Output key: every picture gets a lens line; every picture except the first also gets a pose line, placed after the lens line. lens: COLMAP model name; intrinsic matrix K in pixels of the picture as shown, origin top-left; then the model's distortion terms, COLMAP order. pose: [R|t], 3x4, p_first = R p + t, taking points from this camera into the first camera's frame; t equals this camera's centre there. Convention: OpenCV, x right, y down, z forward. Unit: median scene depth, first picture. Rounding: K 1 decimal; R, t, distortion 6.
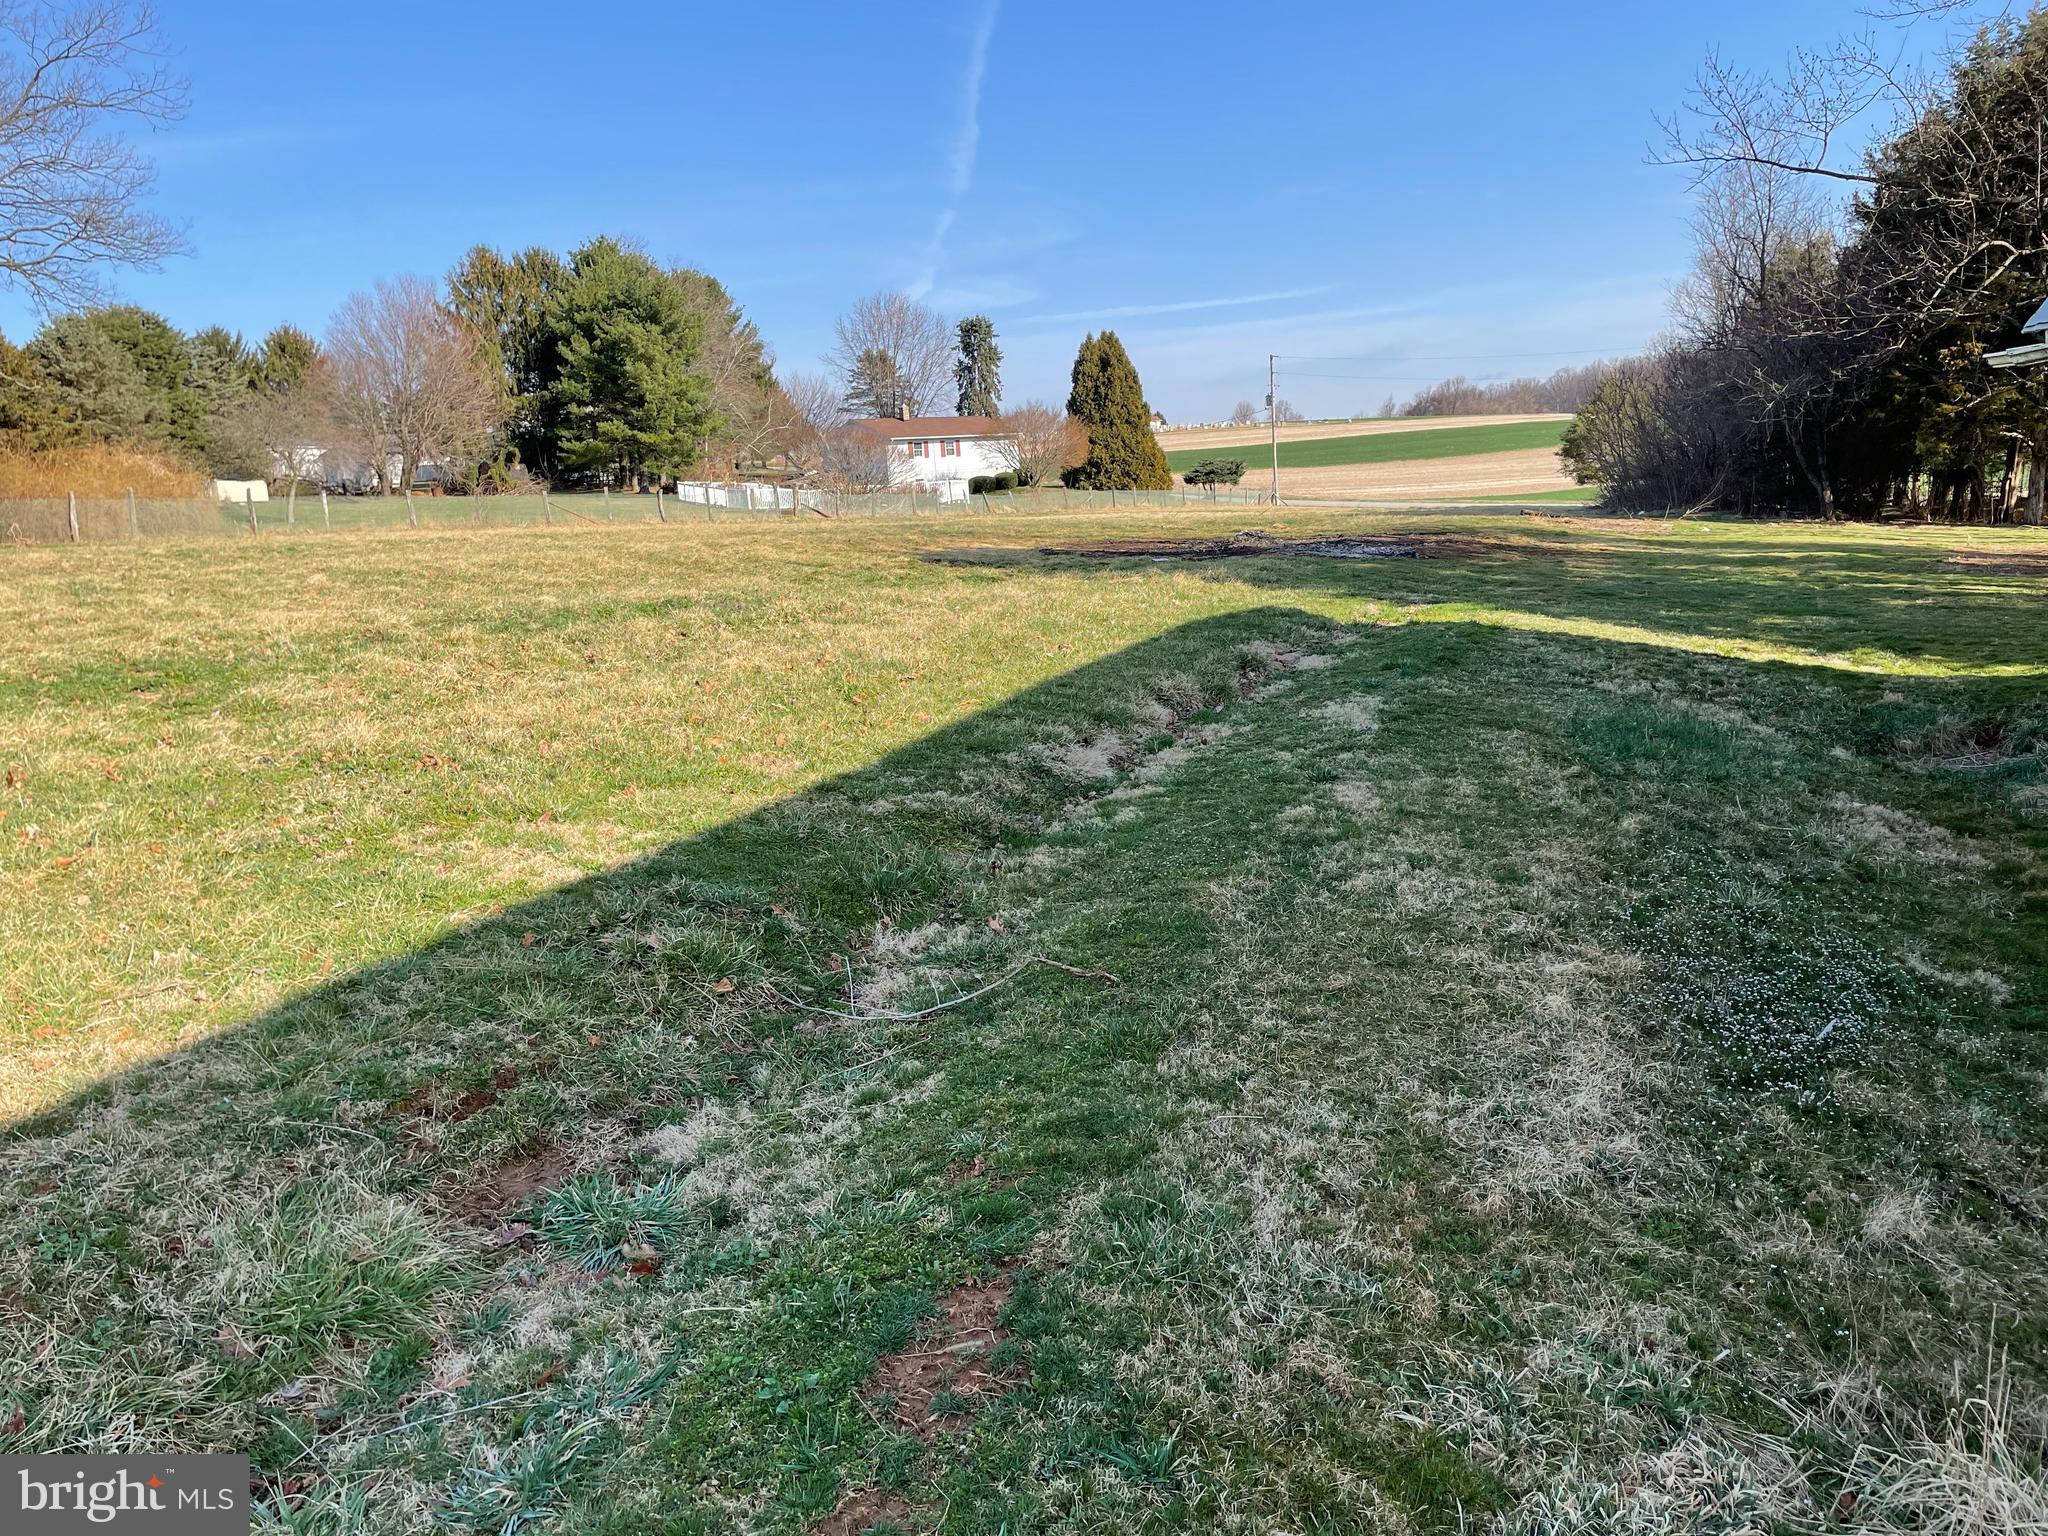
lens RADIAL K [[1546.0, 0, 1024.0], [0, 1546.0, 768.0], [0, 0, 1]] dist [0.118533, -0.155816]
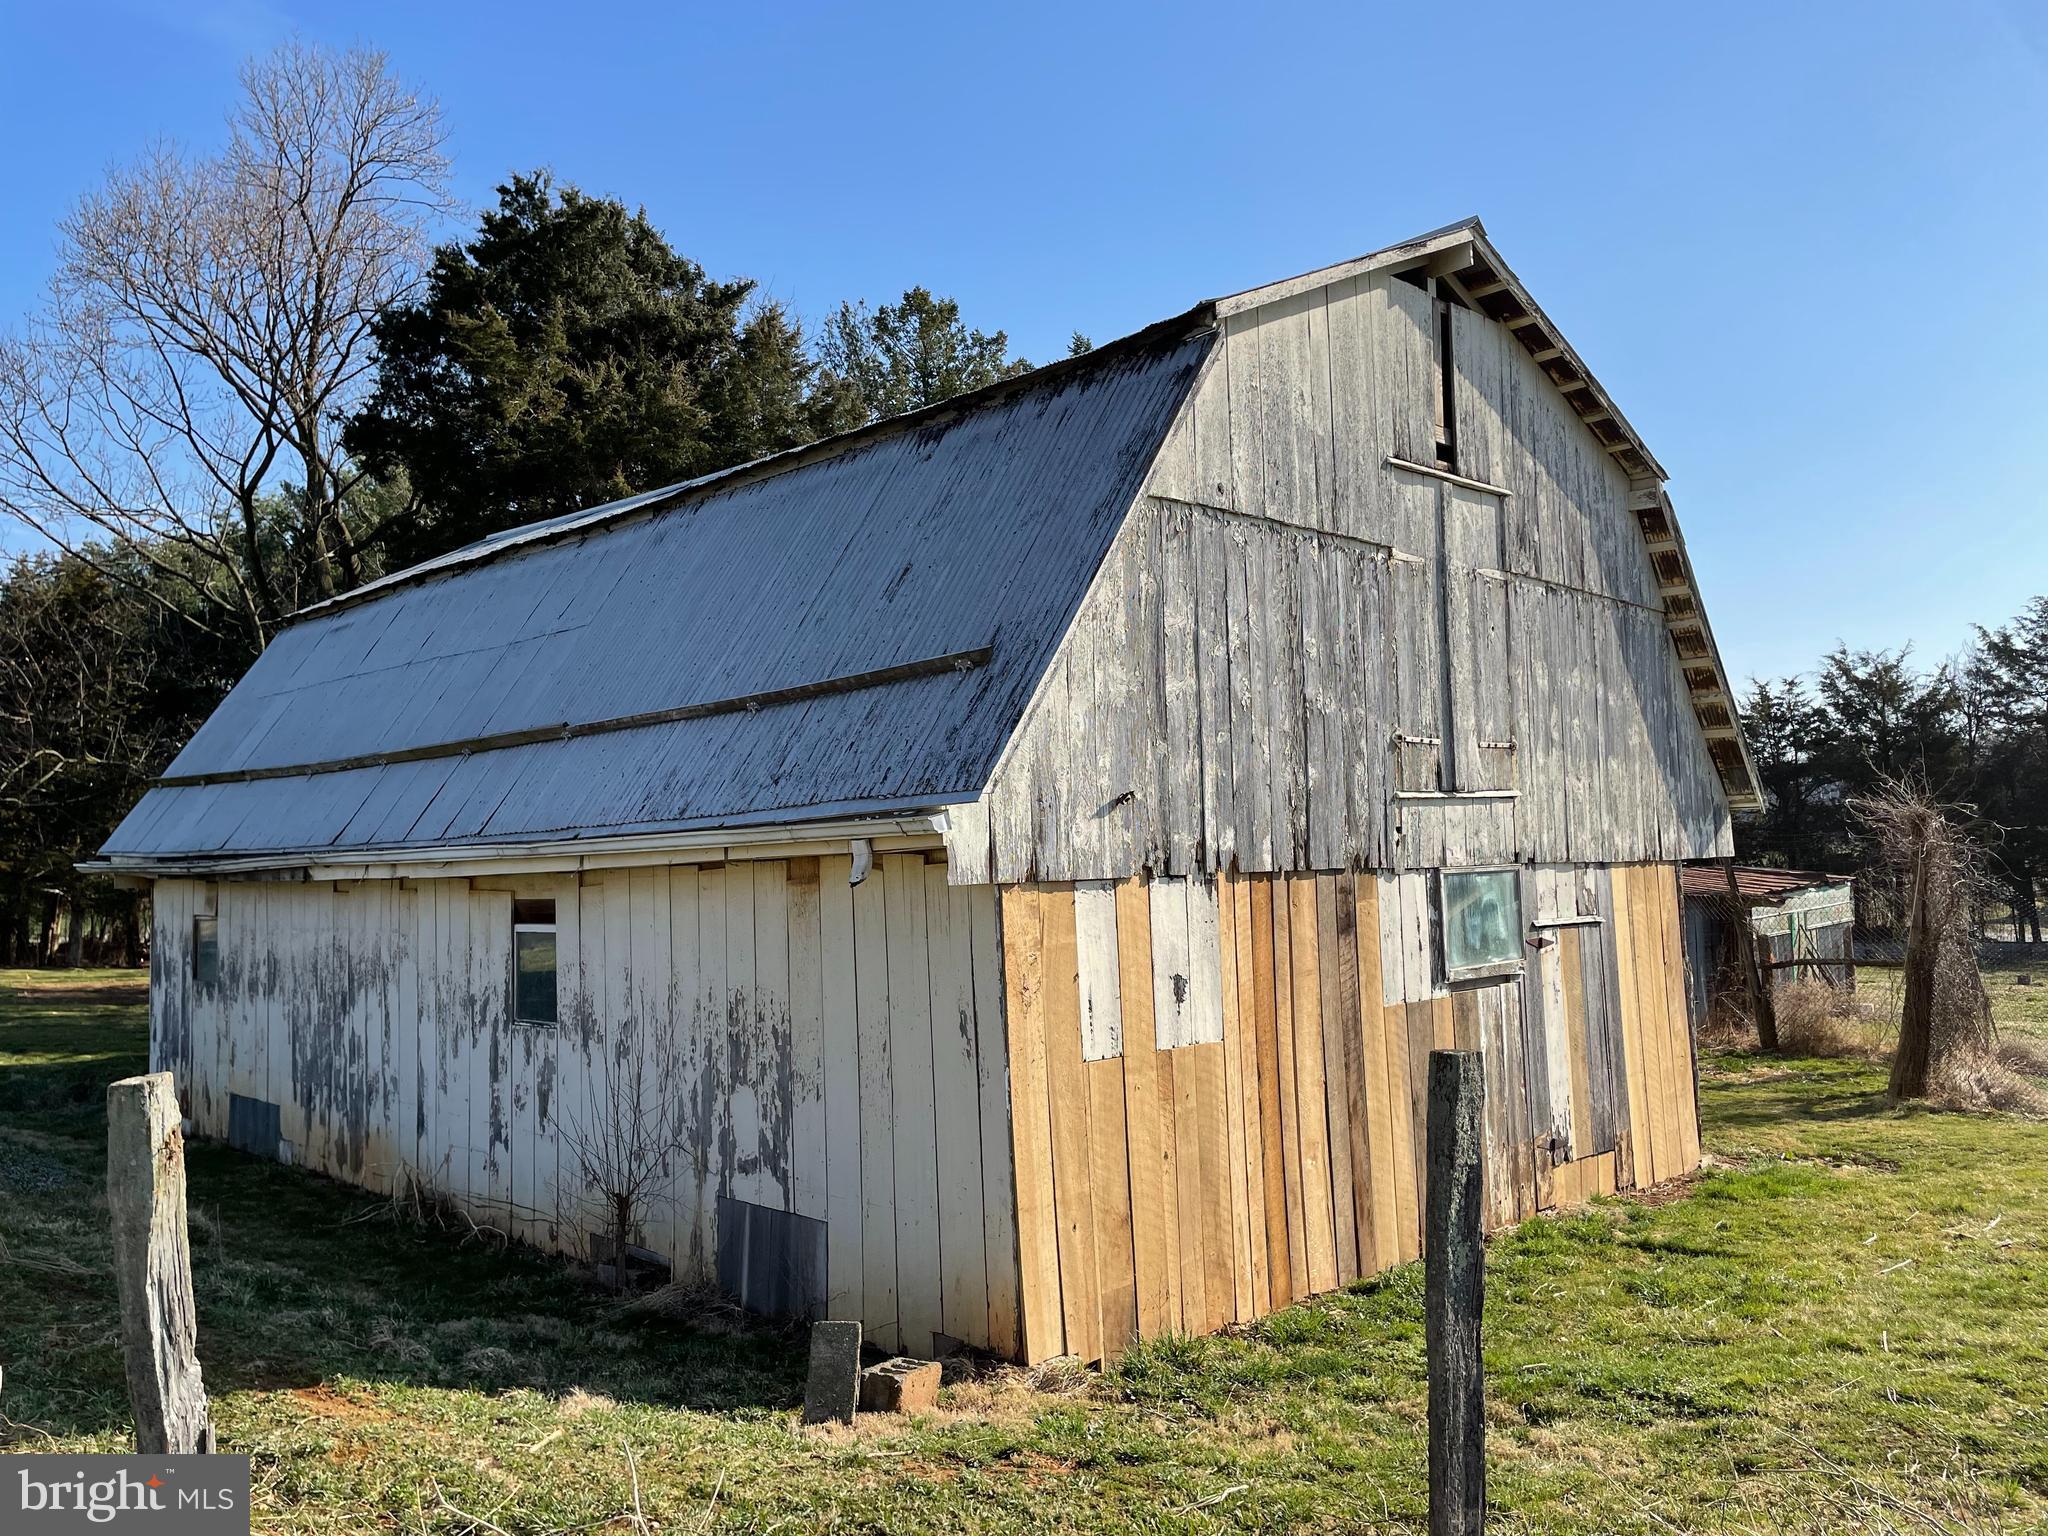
lens RADIAL K [[1544.3, 0, 1017.9], [0, 1544.3, 789.0], [0, 0, 1]] dist [0.106170, -0.127008]
pose [[0.448539, 0.093711, 0.888837, -0.041674], [0.143822, 0.973960, -0.175263, 0.009560], [-0.882116, 0.206446, 0.423381, -0.058065]]
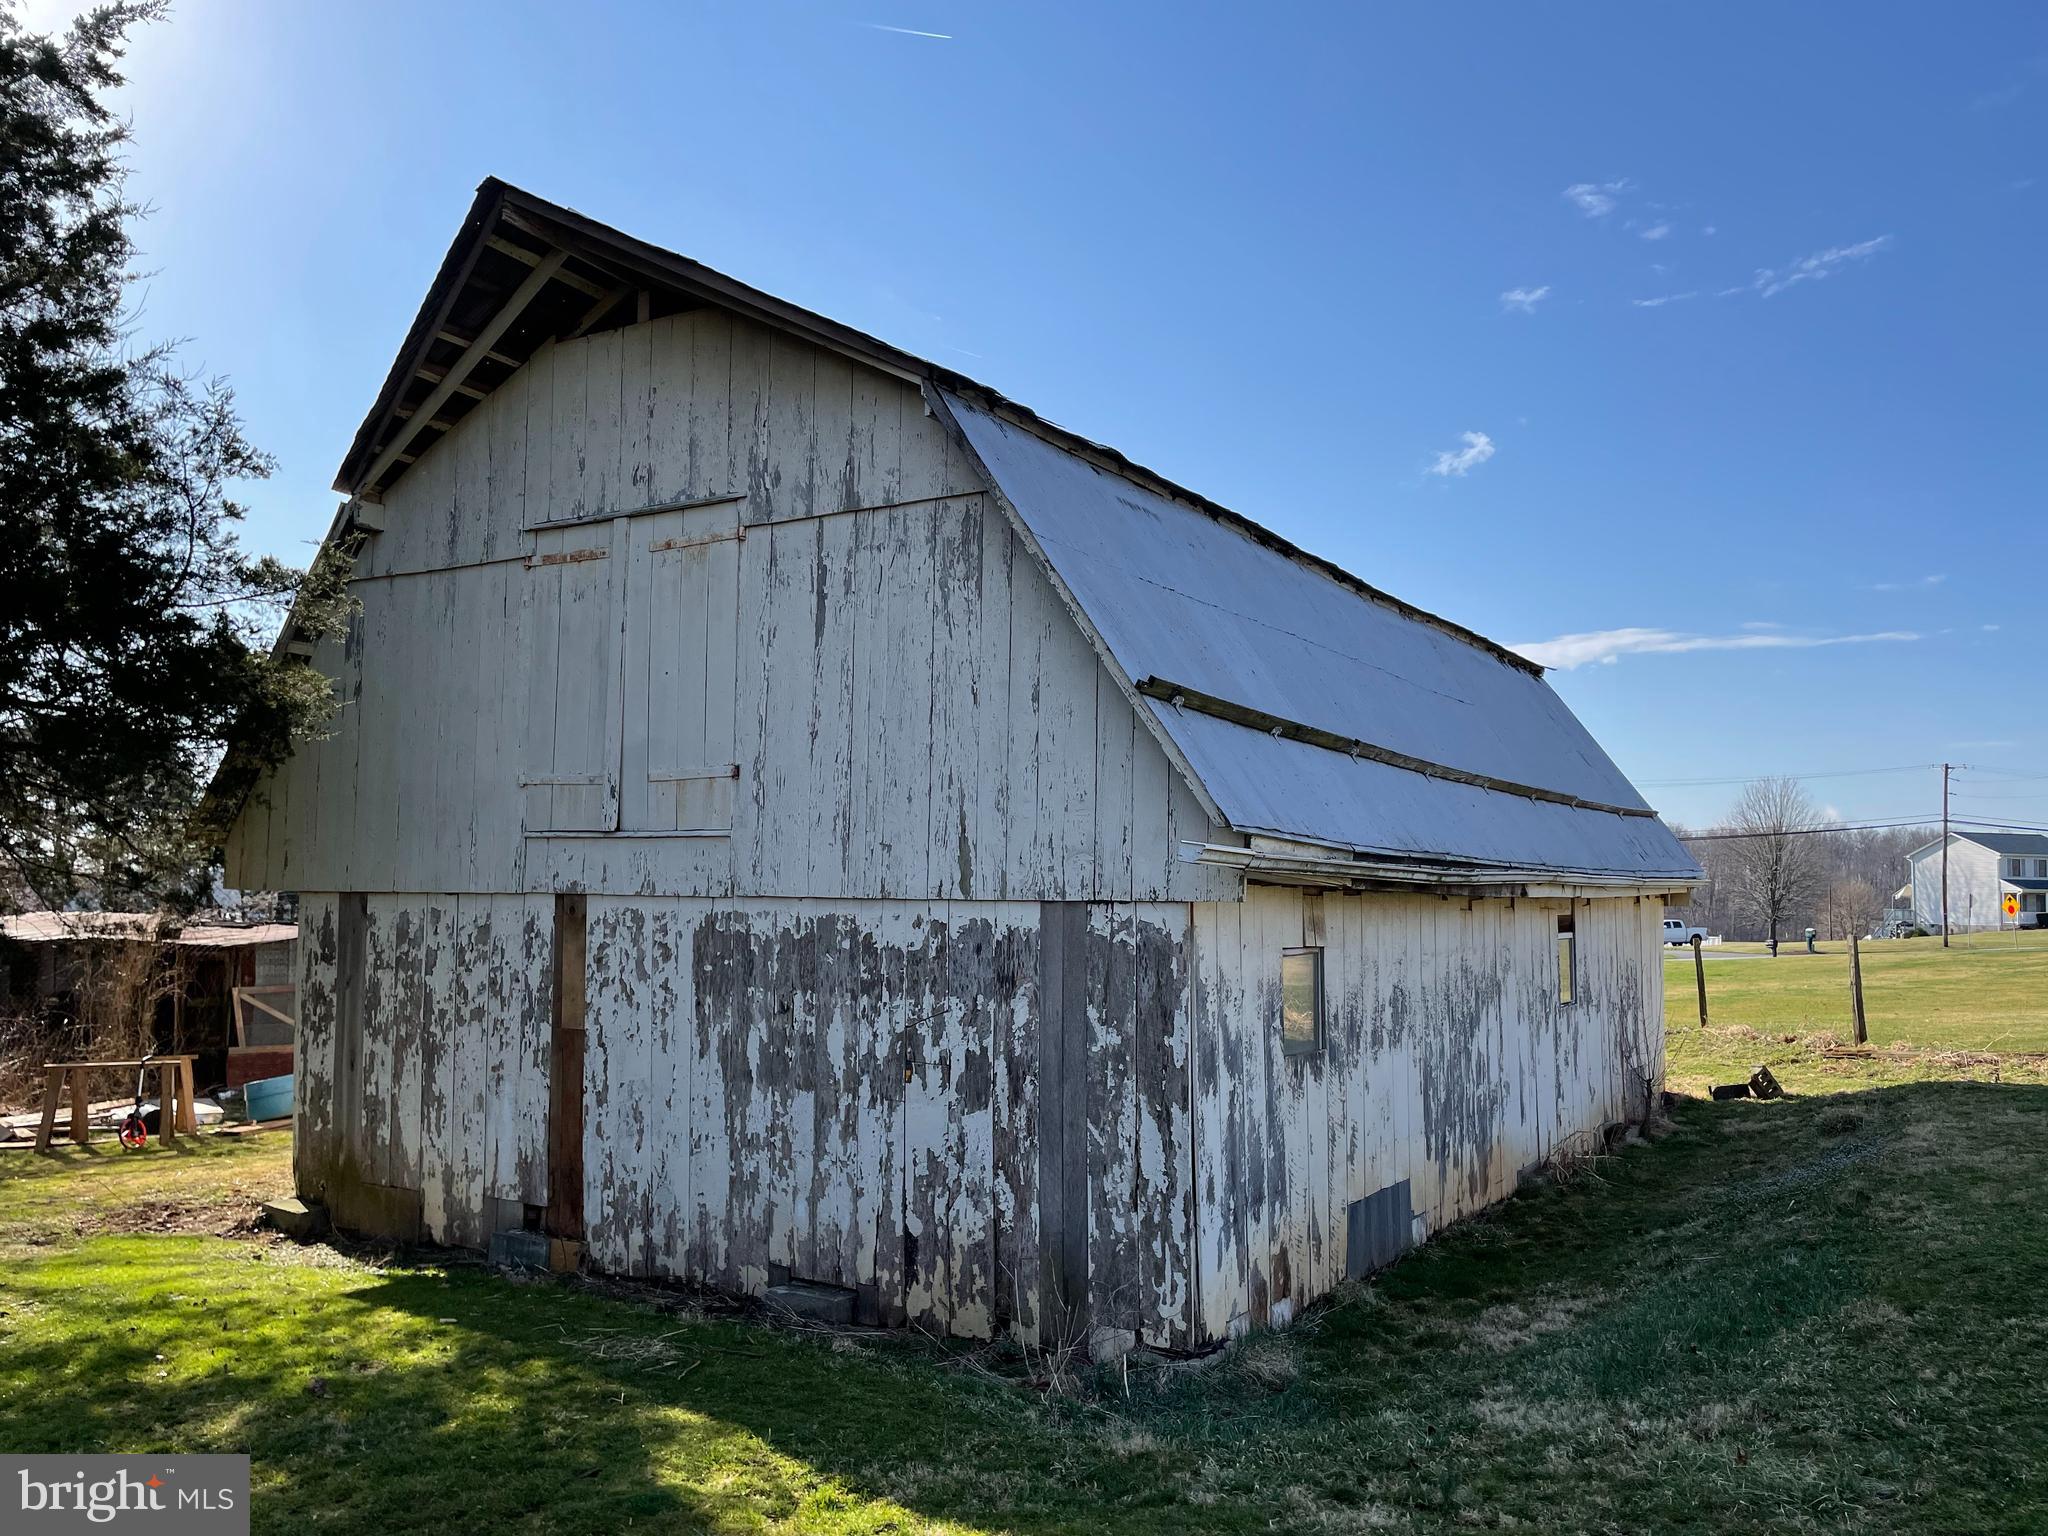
lens RADIAL K [[1527.4, 0, 1024.0], [0, 1527.4, 768.0], [0, 0, 1]] dist [-0.002591, -0.001934]
pose [[-0.968156, 0.080033, 0.237210, 0.047727], [0.096902, 0.993465, 0.060312, -0.031949], [-0.230832, 0.081378, -0.969585, 0.157707]]
